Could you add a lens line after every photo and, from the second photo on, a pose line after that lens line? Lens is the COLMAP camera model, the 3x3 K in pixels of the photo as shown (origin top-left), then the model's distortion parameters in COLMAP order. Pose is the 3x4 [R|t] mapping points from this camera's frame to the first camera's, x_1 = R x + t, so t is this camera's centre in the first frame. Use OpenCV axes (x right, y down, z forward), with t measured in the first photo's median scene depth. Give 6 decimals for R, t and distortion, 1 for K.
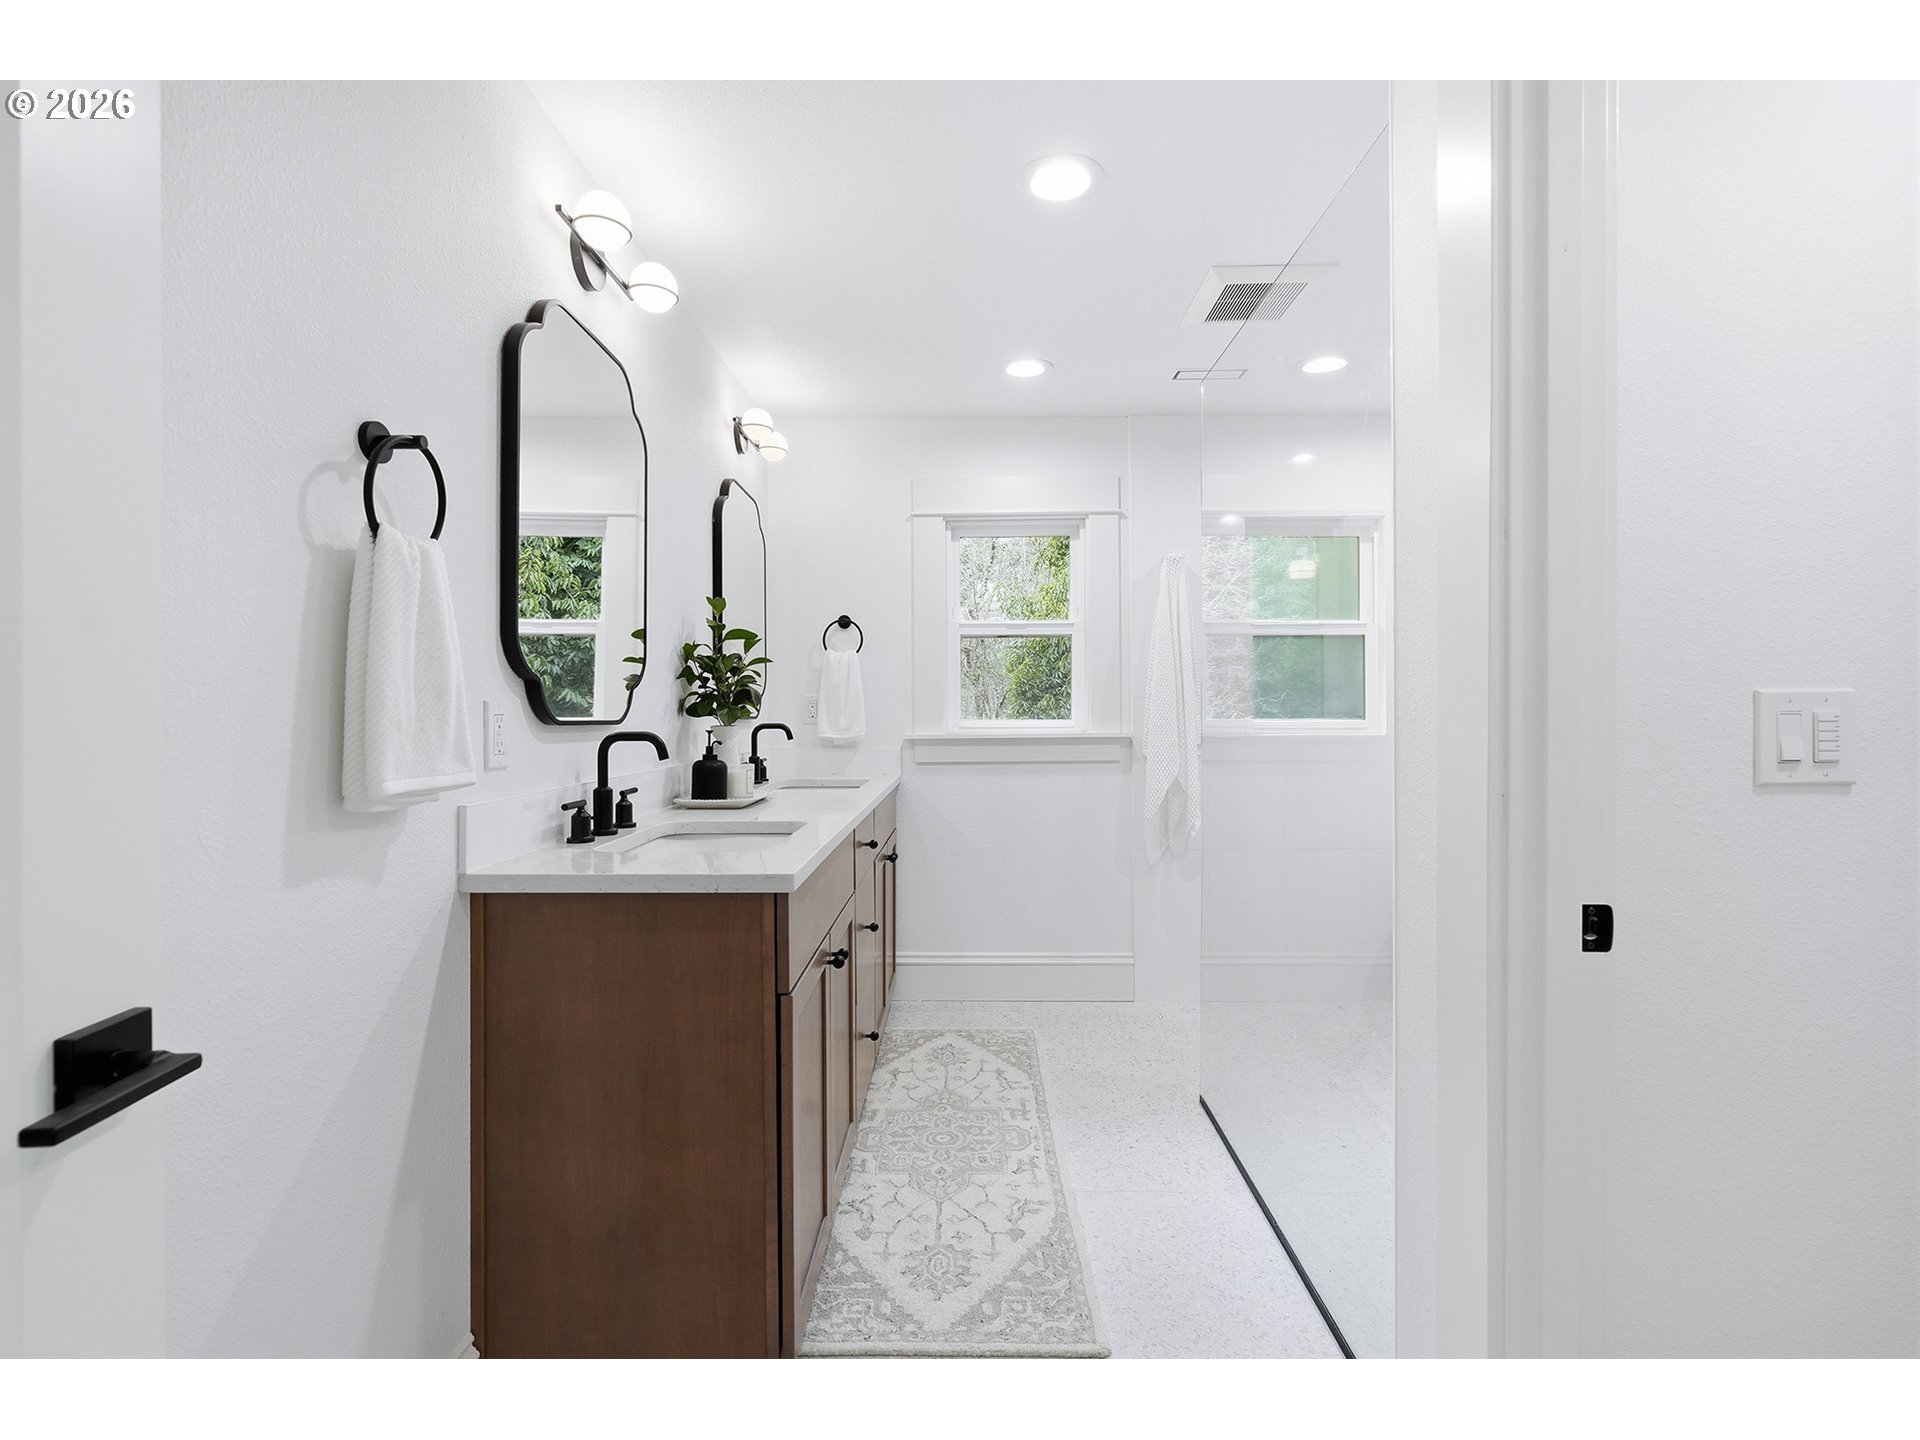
lens RADIAL K [[861.5, 0, 953.5], [0, 861.5, 723.4], [0, 0, 1]] dist [0.002348, 0.000059]
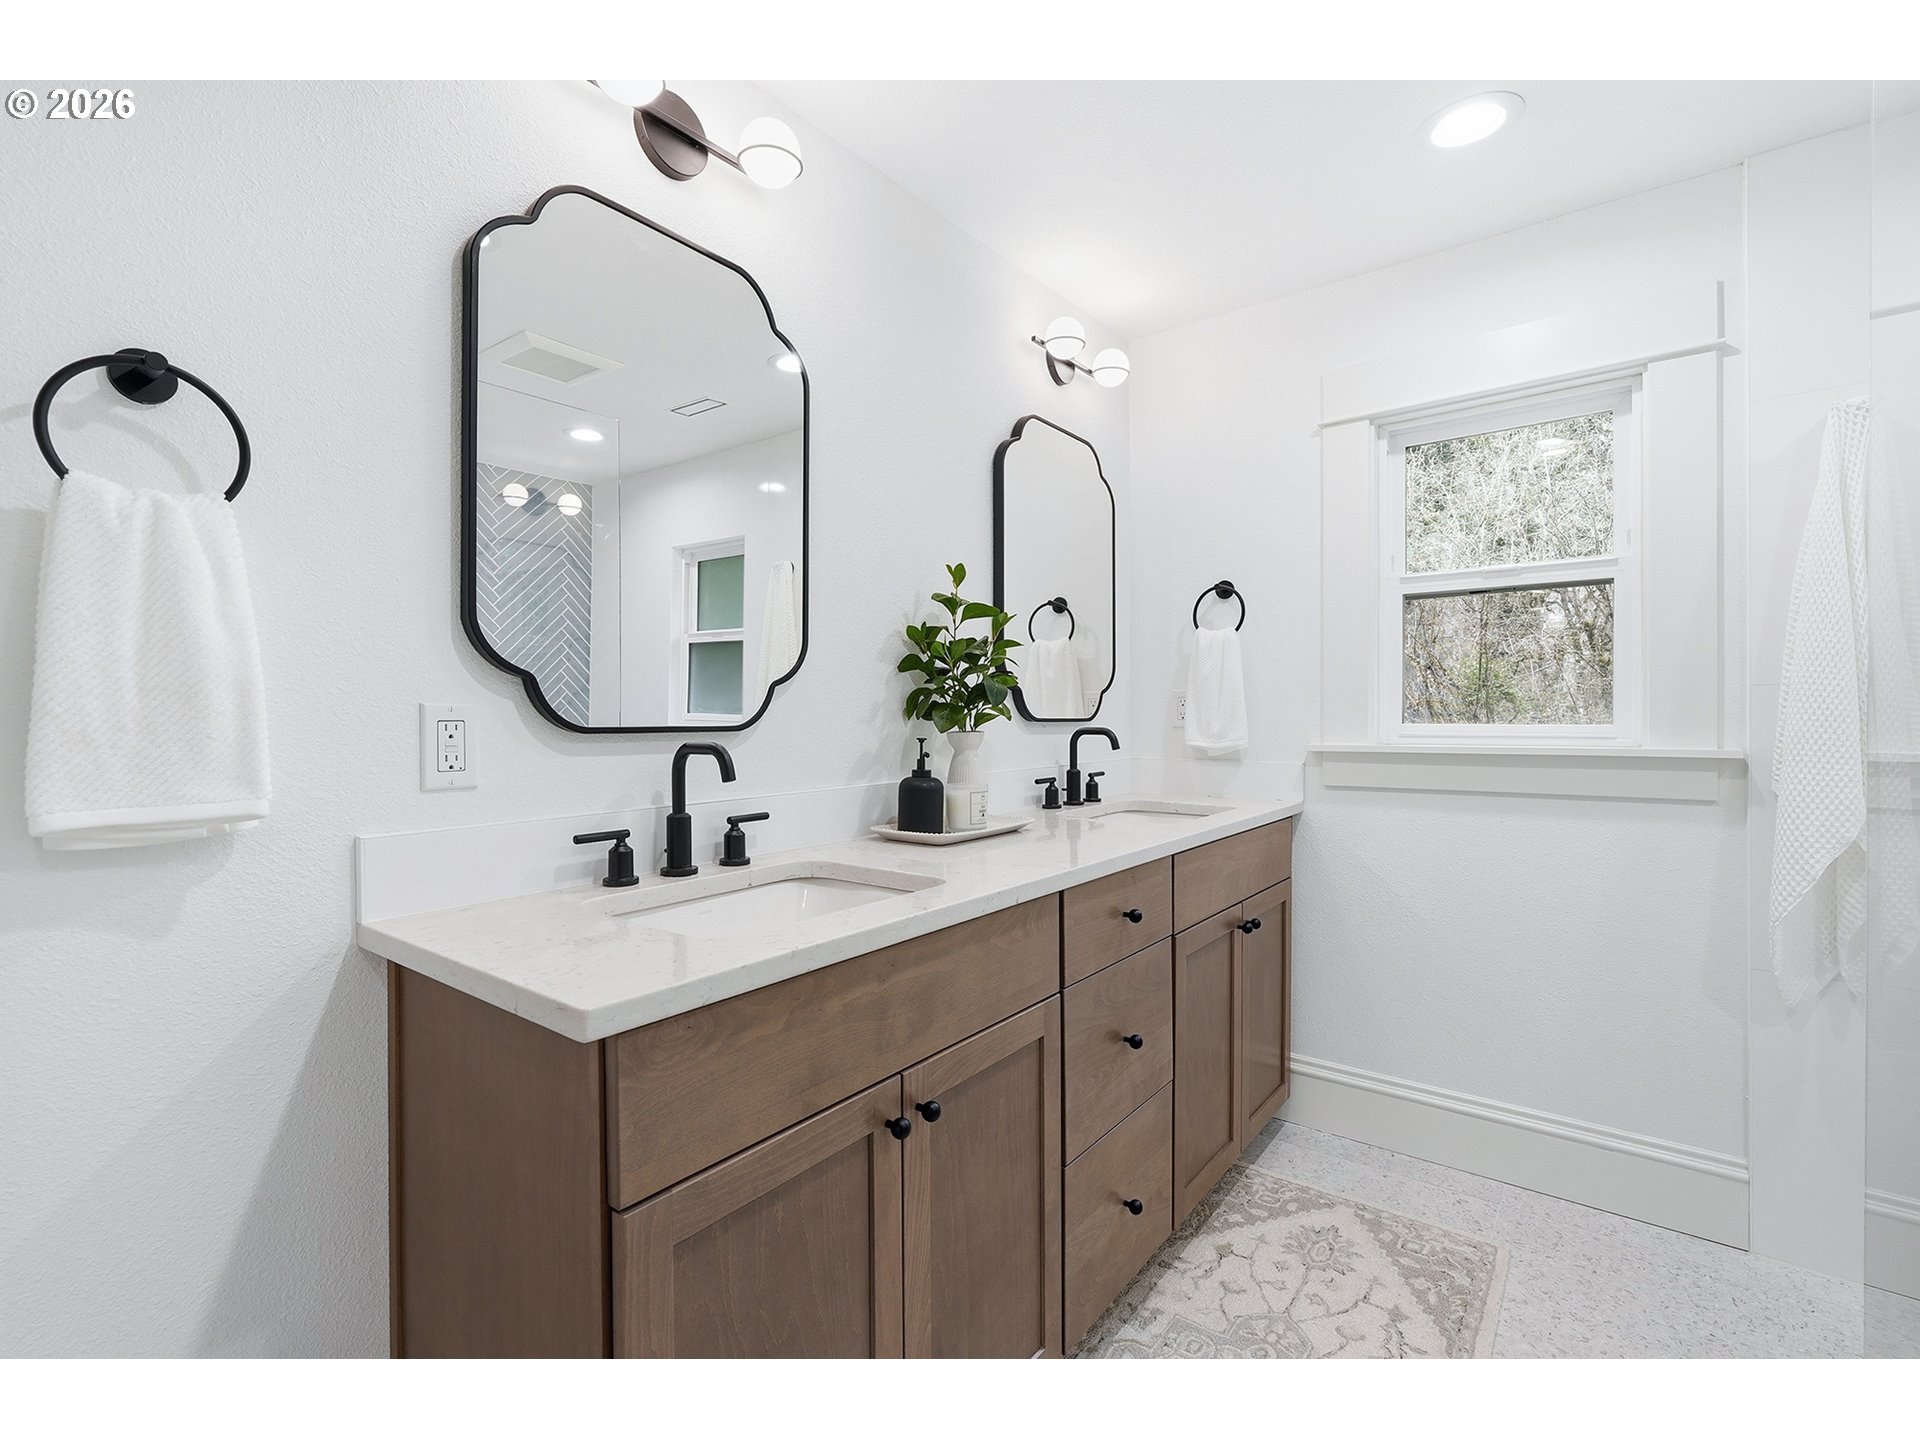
lens RADIAL K [[861.5, 0, 966.1], [0, 861.5, 724.2], [0, 0, 1]] dist [0.002348, 0.000059]
pose [[0.804485, 0.006543, -0.593937, 0.149812], [-0.004744, 0.999978, 0.004590, -0.005983], [0.593954, -0.000875, 0.804498, 0.307893]]
